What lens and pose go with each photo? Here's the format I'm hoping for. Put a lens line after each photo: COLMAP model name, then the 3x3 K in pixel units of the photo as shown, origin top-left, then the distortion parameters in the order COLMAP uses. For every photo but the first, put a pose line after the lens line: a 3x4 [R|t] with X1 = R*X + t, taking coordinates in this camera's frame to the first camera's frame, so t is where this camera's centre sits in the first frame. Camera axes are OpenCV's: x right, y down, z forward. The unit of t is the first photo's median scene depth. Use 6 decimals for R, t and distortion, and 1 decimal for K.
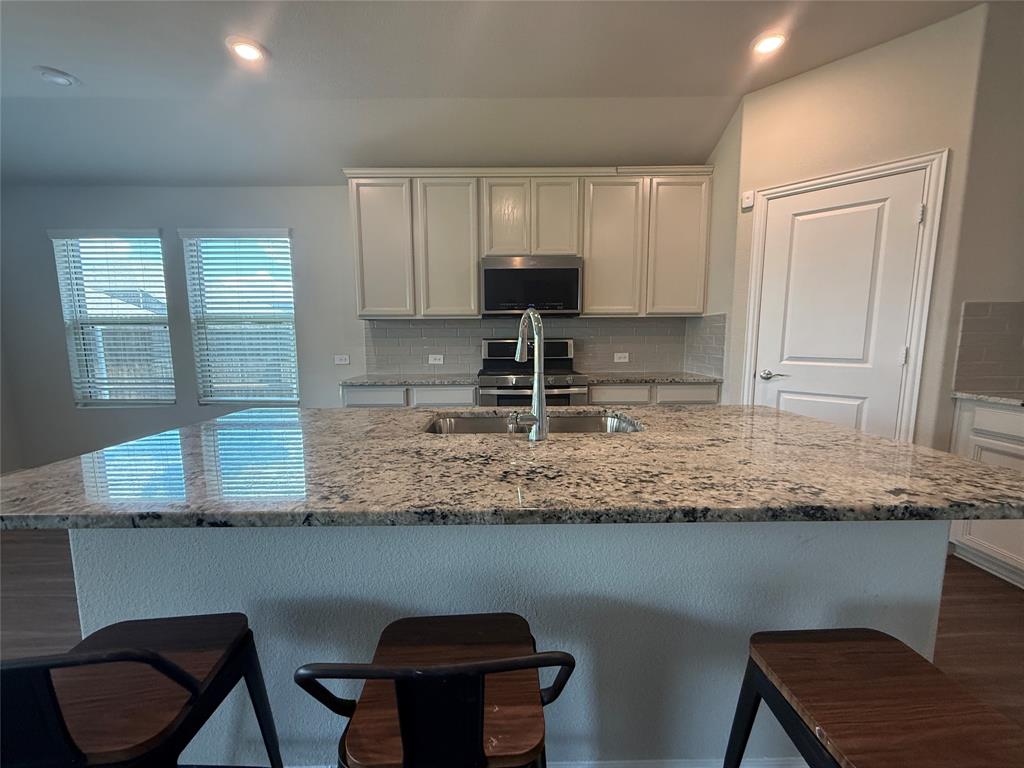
lens RADIAL K [[402.4, 0, 512.0], [0, 402.4, 385.4], [0, 0, 1]] dist [0.000574, -0.000054]
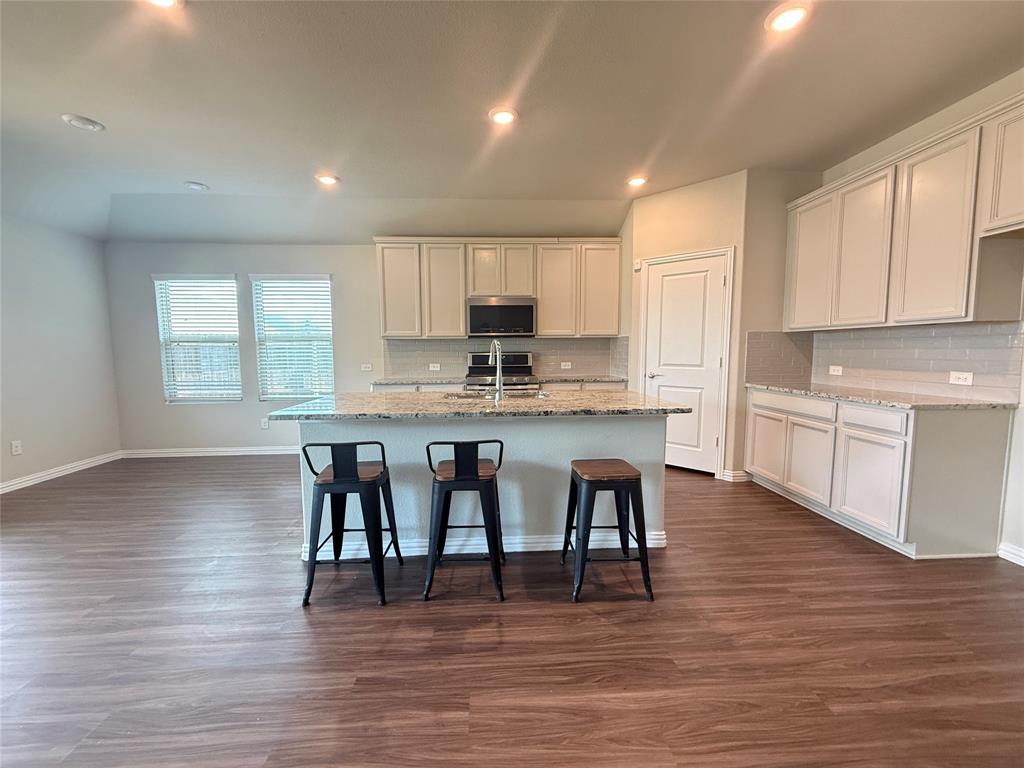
lens RADIAL K [[402.4, 0, 508.8], [0, 402.4, 385.0], [0, 0, 1]] dist [0.000574, -0.000054]
pose [[0.999086, -0.004803, 0.042486, 0.010365], [0.006117, 0.999506, -0.030839, 0.048778], [-0.042317, 0.031071, 0.998621, -0.467887]]
